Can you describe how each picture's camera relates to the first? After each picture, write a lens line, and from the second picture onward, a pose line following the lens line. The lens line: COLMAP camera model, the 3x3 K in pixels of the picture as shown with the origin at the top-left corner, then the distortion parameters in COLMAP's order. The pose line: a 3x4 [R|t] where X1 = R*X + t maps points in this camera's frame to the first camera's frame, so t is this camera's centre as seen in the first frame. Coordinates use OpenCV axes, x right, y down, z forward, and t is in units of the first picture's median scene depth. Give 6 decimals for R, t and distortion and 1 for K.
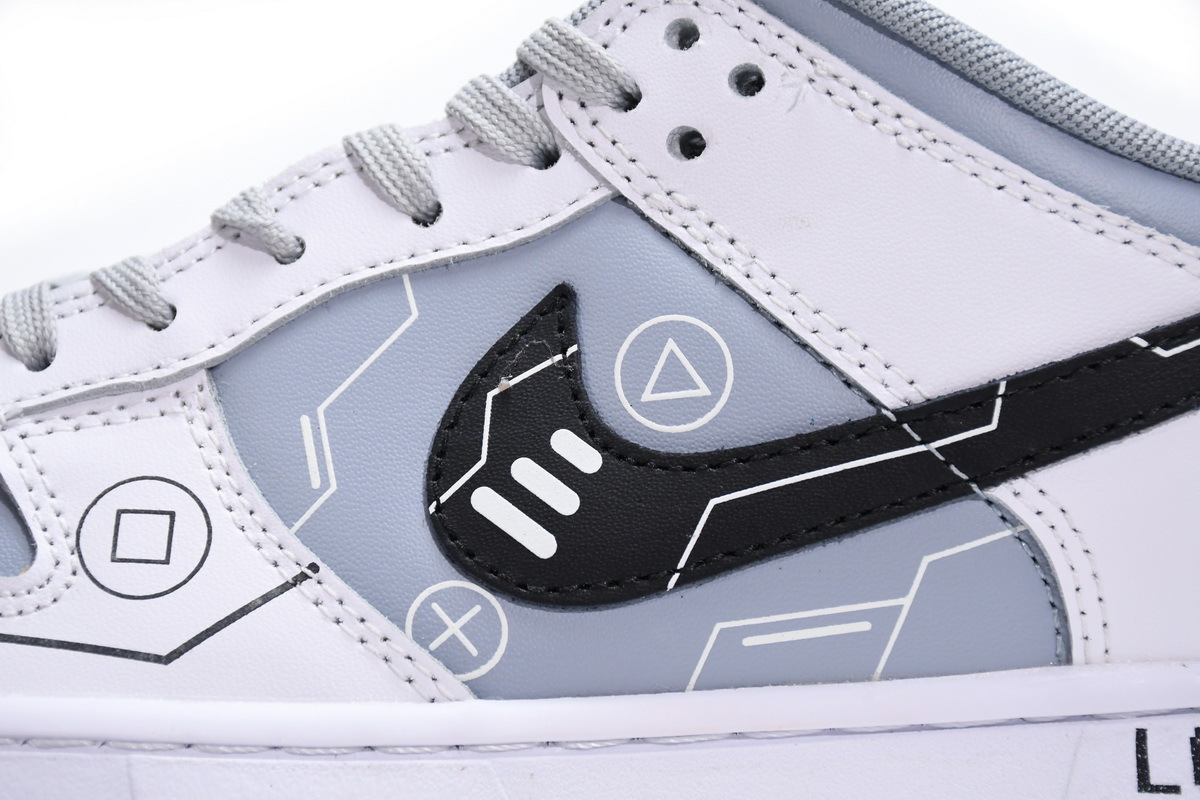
lens RADIAL K [[3282.8, 0, 595.7], [0, 3282.8, 399.3], [0, 0, 1]] dist [-0.107002, 0.000000]
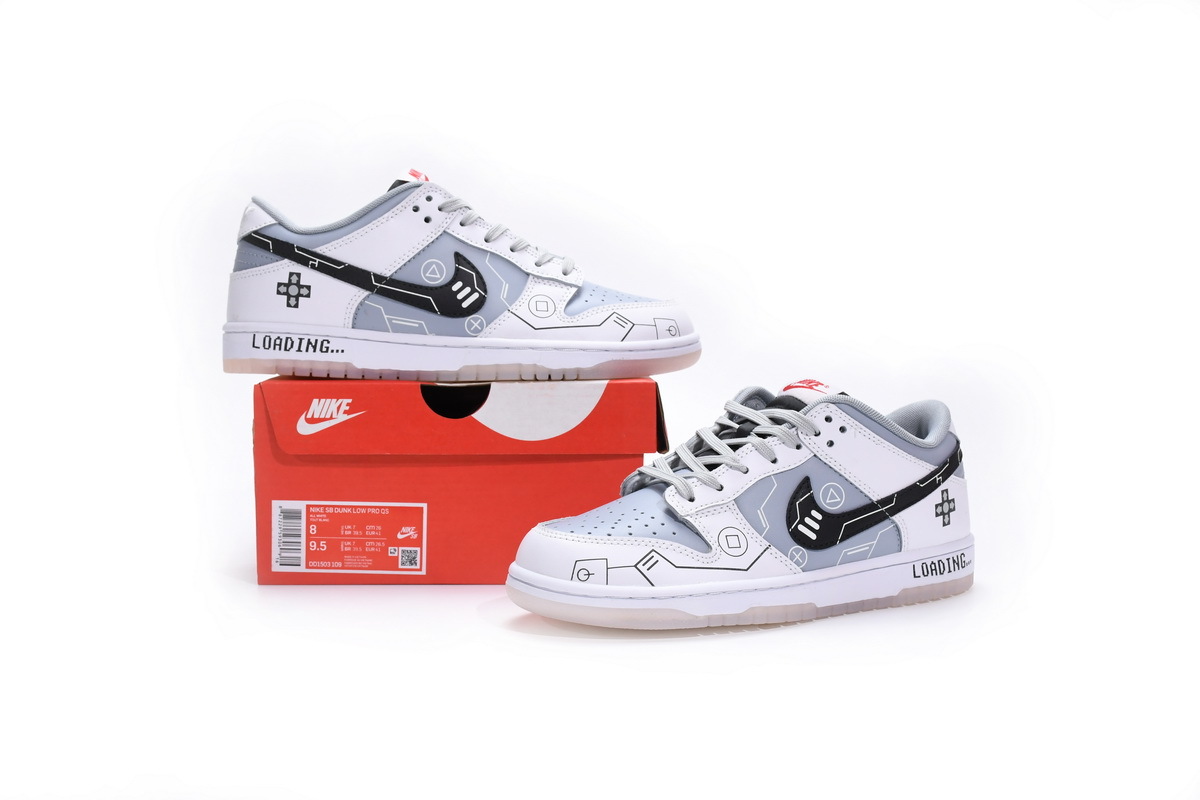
lens RADIAL K [[1383.5, 0, 588.0], [0, 1383.5, 402.0], [0, 0, 1]] dist [-0.018364, 0.000000]
pose [[0.889832, -0.039005, 0.454618, -1.139034], [0.006567, 0.997331, 0.072716, -0.278250], [-0.456241, -0.061720, 0.887713, -0.531581]]
